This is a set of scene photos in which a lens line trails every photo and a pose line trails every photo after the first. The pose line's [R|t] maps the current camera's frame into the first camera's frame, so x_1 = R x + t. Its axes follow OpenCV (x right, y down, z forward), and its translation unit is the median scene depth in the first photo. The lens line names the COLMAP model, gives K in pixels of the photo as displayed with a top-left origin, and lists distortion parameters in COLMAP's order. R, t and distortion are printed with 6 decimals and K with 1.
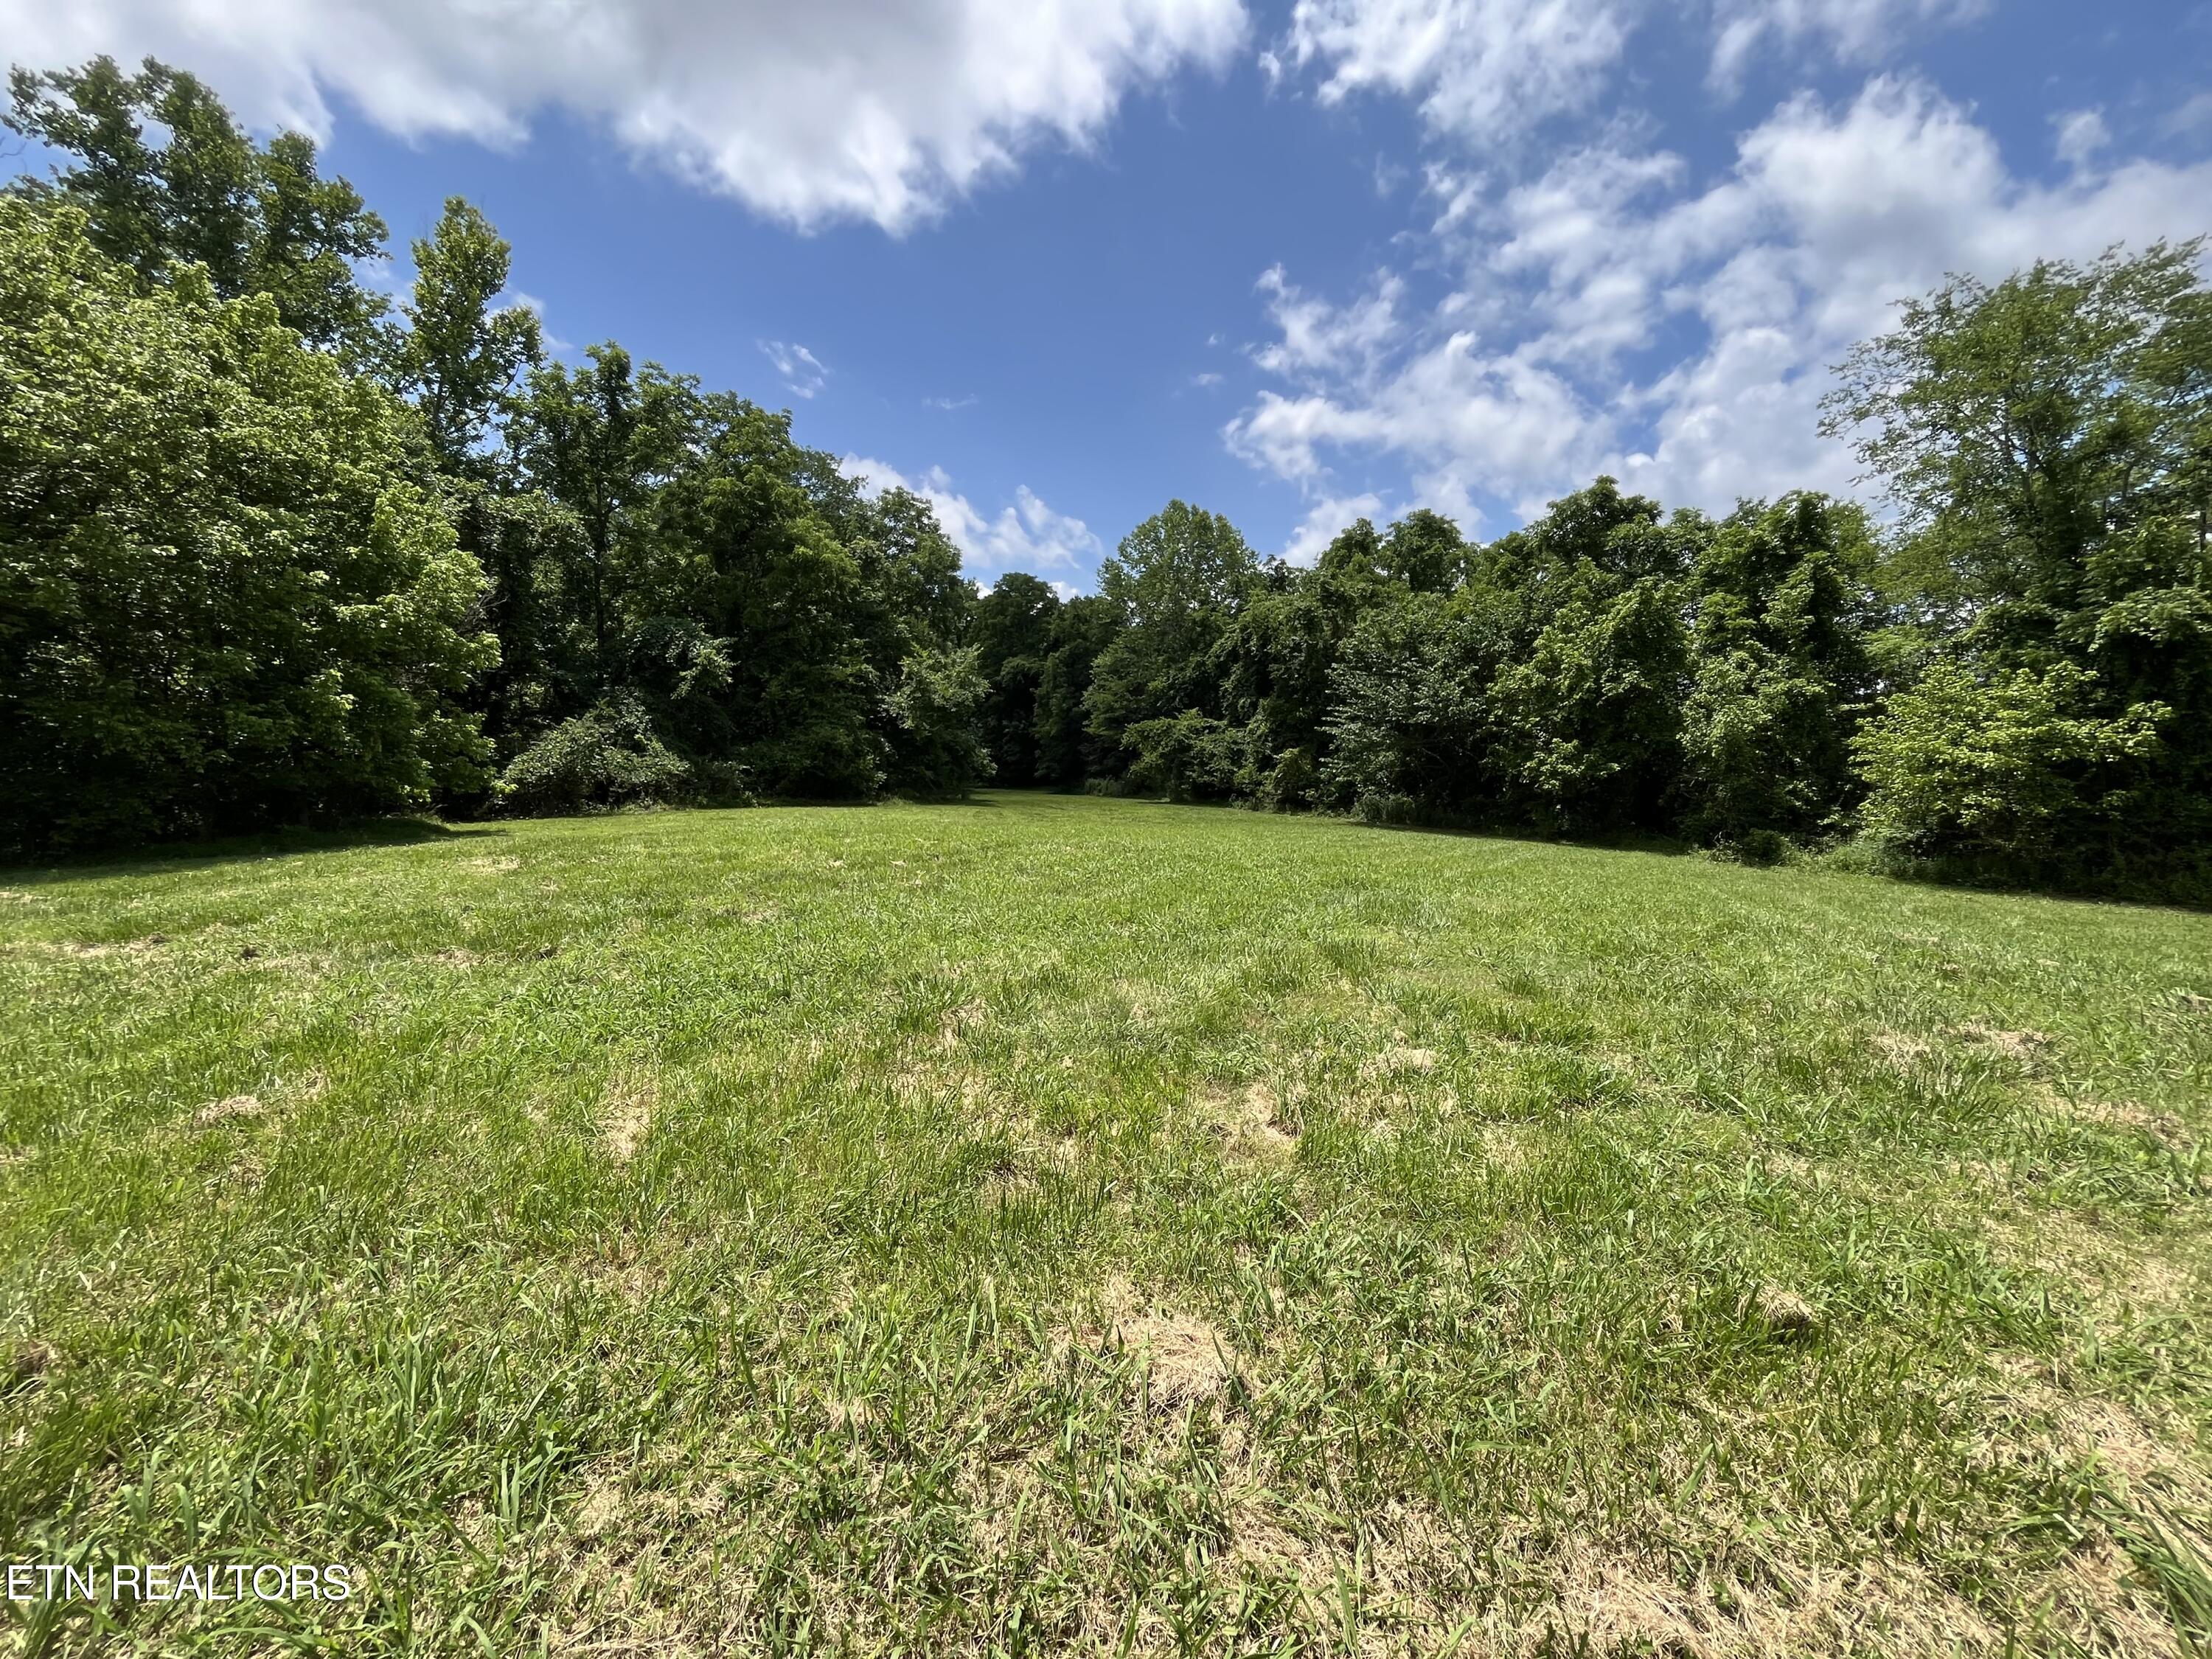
lens RADIAL K [[895.5, 0, 1106.0], [0, 895.5, 829.5], [0, 0, 1]] dist [-0.000833, 0.000012]
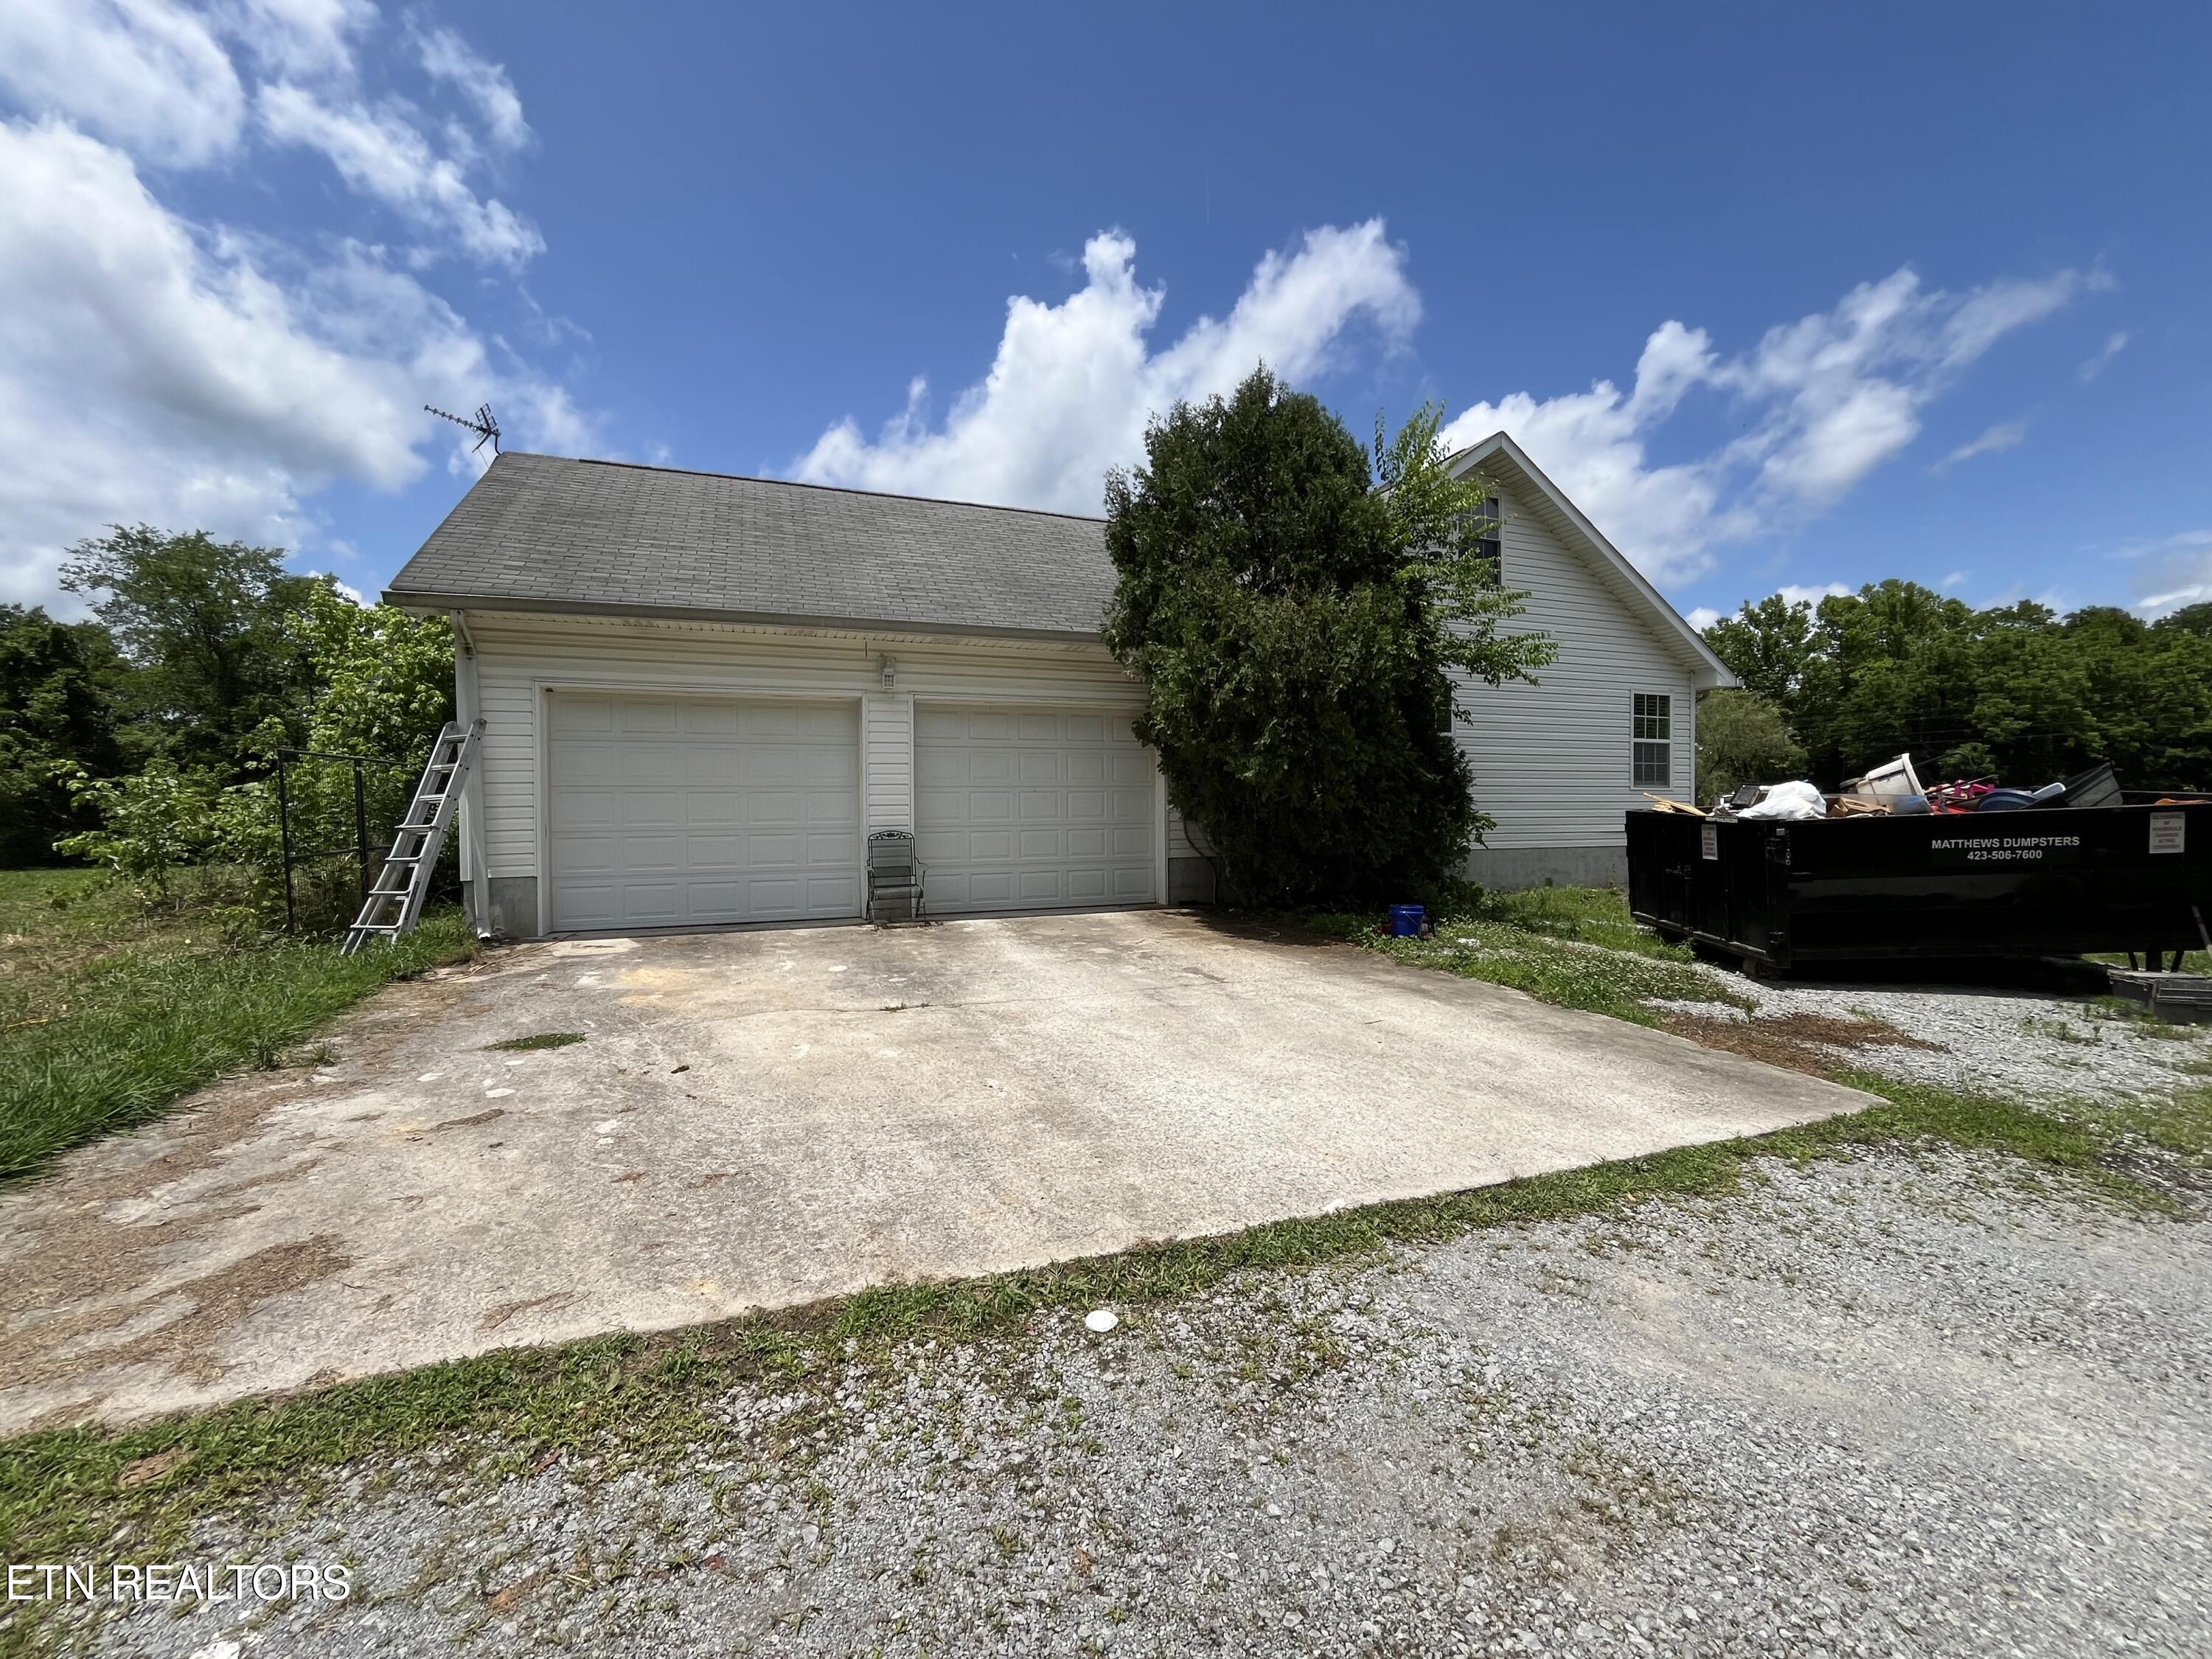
lens RADIAL K [[895.5, 0, 1106.0], [0, 895.5, 829.5], [0, 0, 1]] dist [-0.000833, 0.000012]
pose [[0.089750, -0.034155, 0.995379, -0.500536], [0.082870, 0.996202, 0.026712, 0.045296], [-0.992511, 0.080089, 0.092239, -0.777503]]
